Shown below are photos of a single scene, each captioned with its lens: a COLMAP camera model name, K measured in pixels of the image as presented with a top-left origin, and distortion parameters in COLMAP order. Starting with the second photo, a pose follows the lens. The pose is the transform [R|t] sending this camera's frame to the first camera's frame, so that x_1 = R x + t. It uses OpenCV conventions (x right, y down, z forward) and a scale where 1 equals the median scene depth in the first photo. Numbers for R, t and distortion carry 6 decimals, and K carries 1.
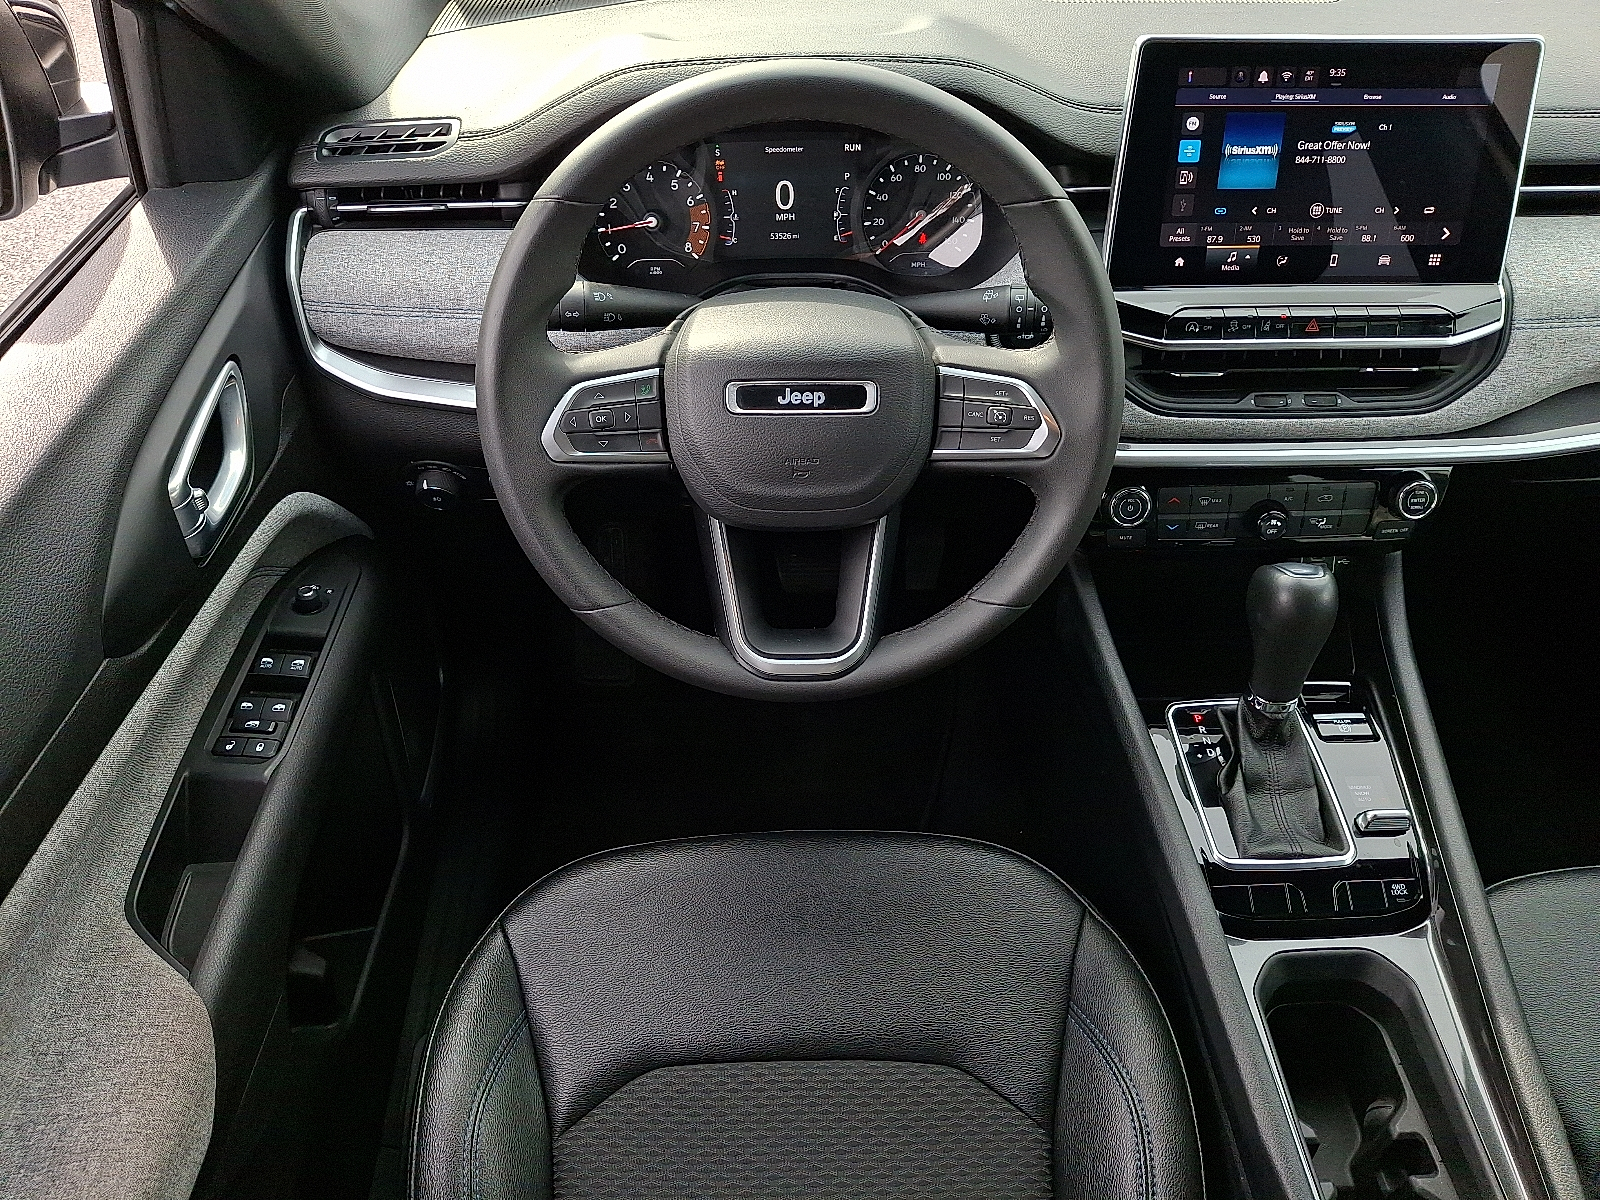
lens RADIAL K [[1161.4, 0, 800.0], [0, 1161.4, 600.0], [0, 0, 1]] dist [0.039524, -0.154348]
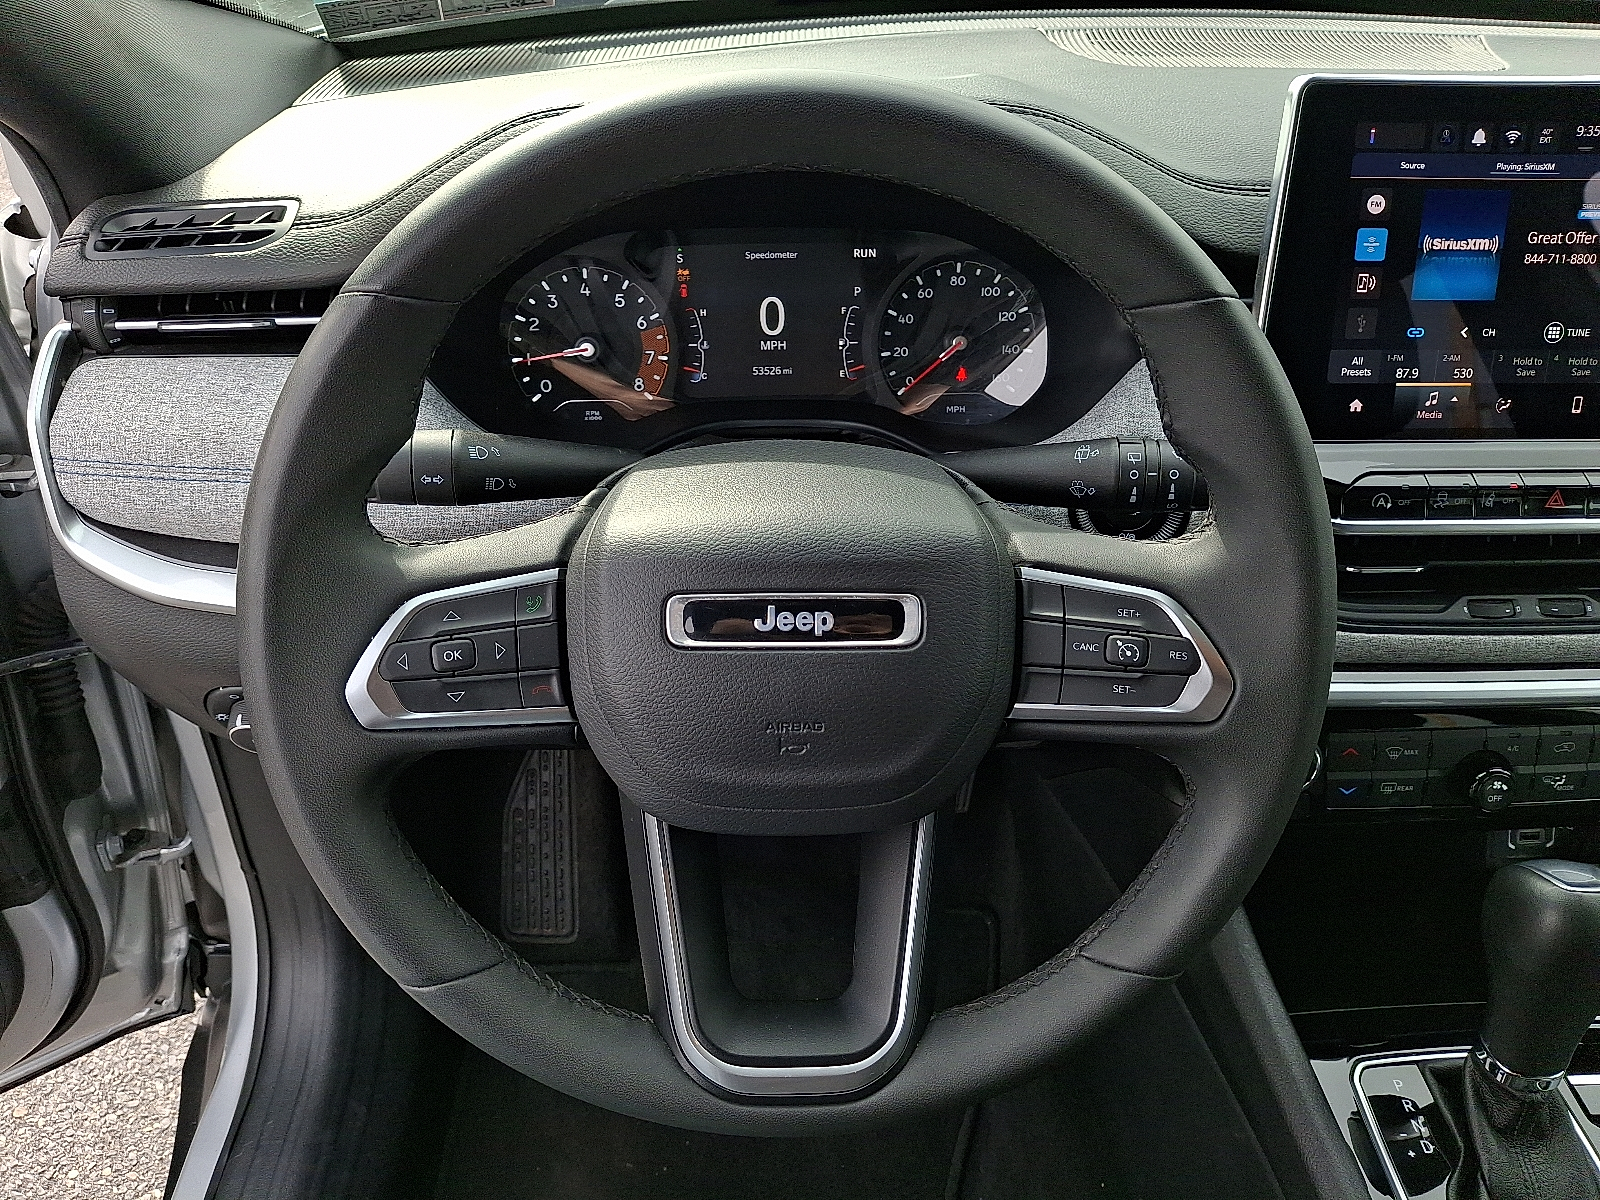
lens RADIAL K [[1161.5, 0, 800.0], [0, 1161.5, 600.0], [0, 0, 1]] dist [-0.046604, -0.002988]
pose [[0.999979, 0.002746, 0.005945, 0.000642], [-0.001991, 0.992354, -0.123409, -0.098781], [-0.006239, 0.123394, 0.992338, 0.366219]]
